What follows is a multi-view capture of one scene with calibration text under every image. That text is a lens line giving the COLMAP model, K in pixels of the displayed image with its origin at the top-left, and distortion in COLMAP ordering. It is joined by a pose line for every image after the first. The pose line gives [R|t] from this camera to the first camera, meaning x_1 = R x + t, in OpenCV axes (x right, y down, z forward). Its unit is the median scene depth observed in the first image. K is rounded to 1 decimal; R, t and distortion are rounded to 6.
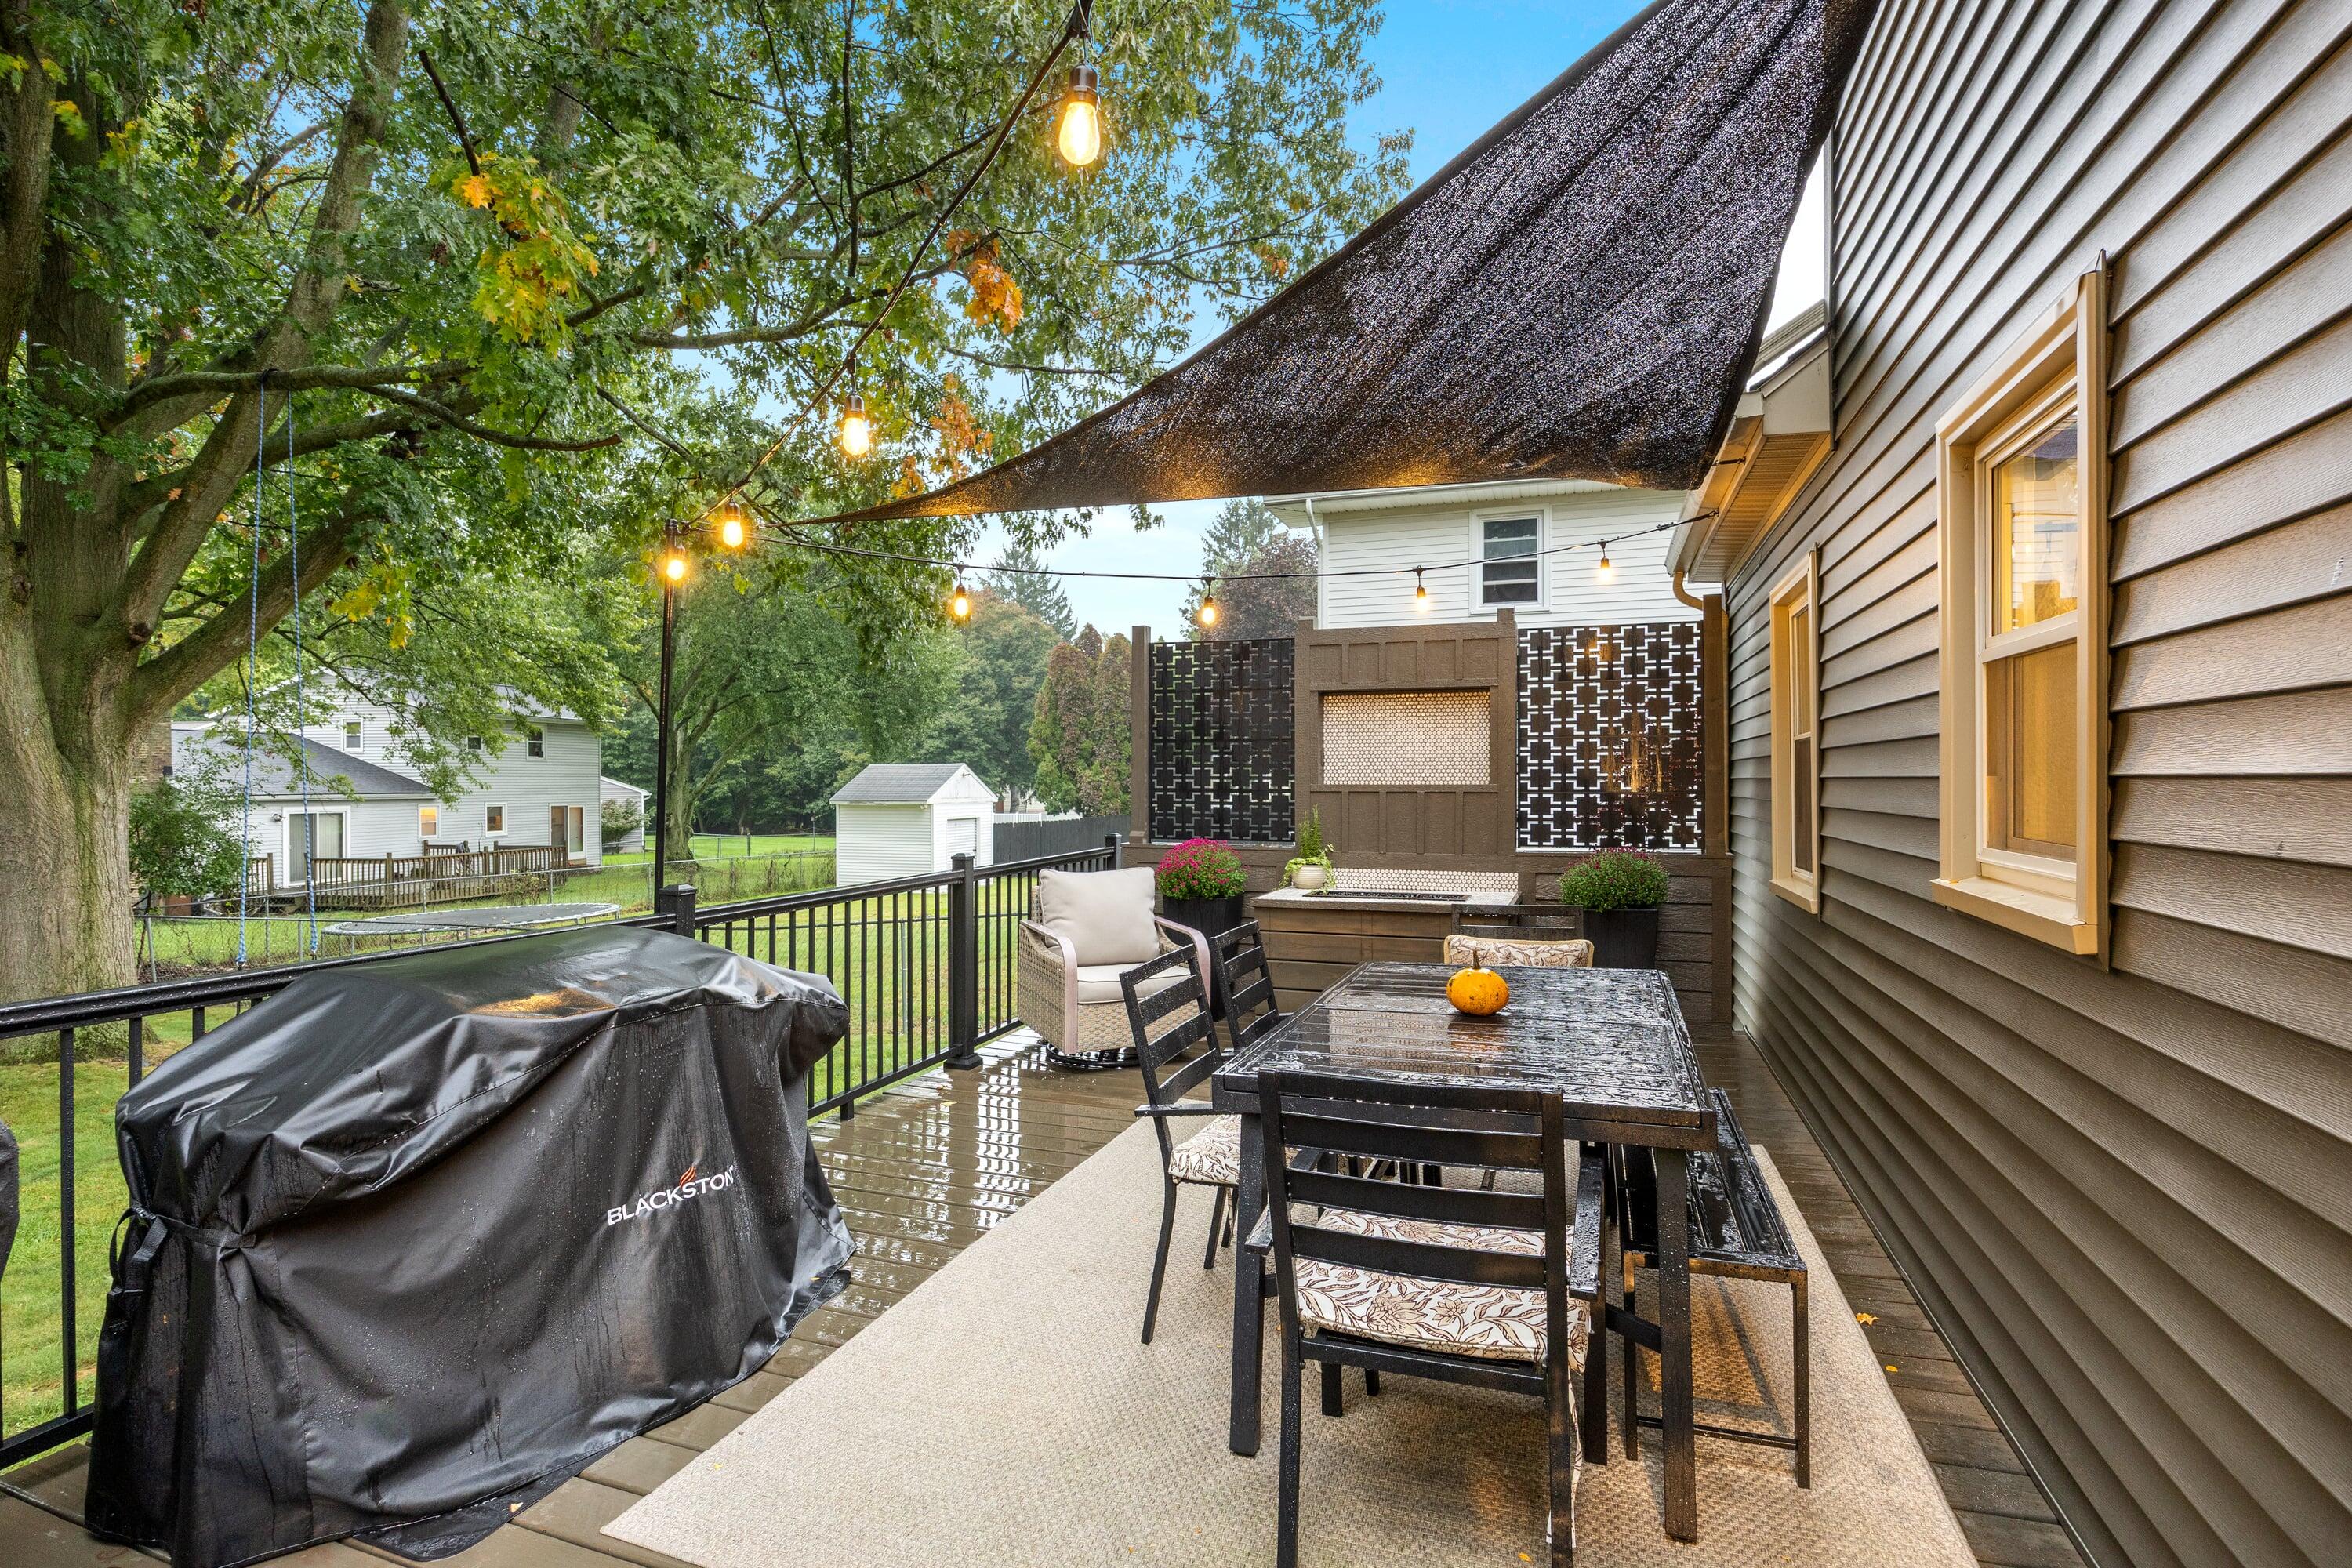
lens RADIAL K [[1130.4, 0, 1173.5], [0, 1130.4, 790.5], [0, 0, 1]] dist [-0.011126, -0.001696]
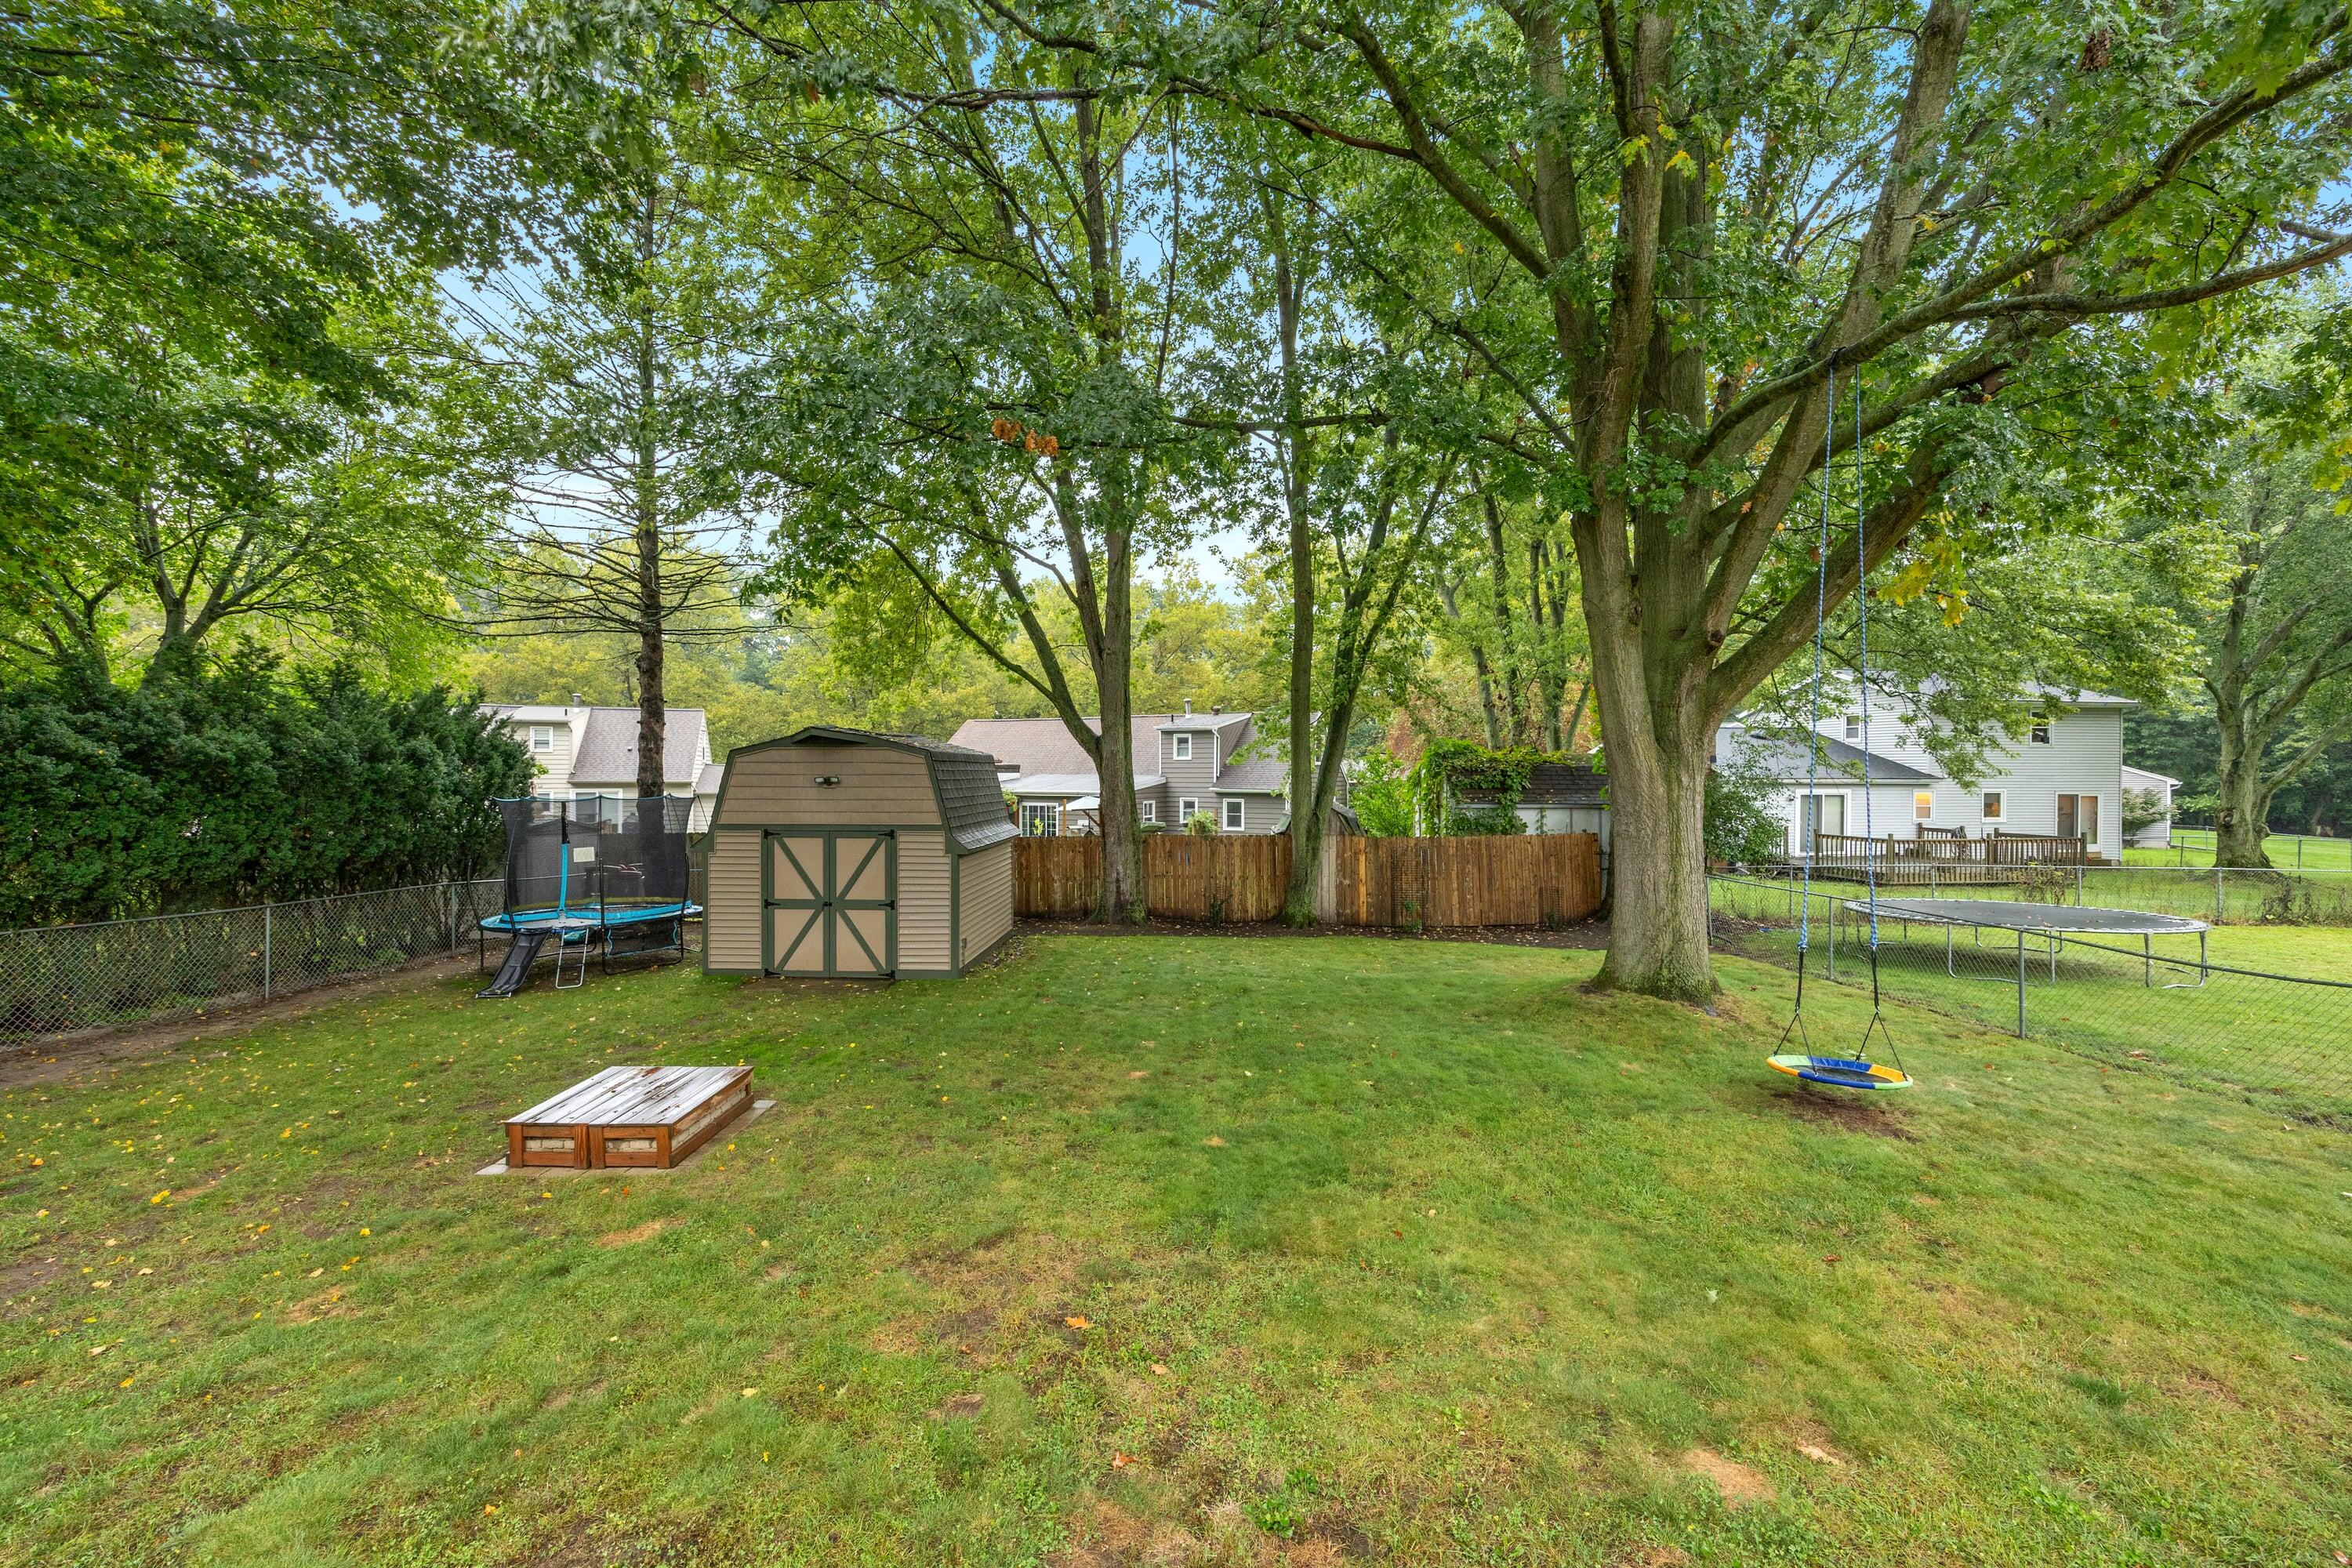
lens RADIAL K [[940.3, 0, 1188.3], [0, 940.3, 777.6], [0, 0, 1]] dist [-0.004439, -0.000929]
pose [[0.330700, 0.012082, -0.943659, -0.095040], [-0.009749, 0.999908, 0.009386, -0.000989], [0.943686, 0.006096, 0.330787, 0.084108]]
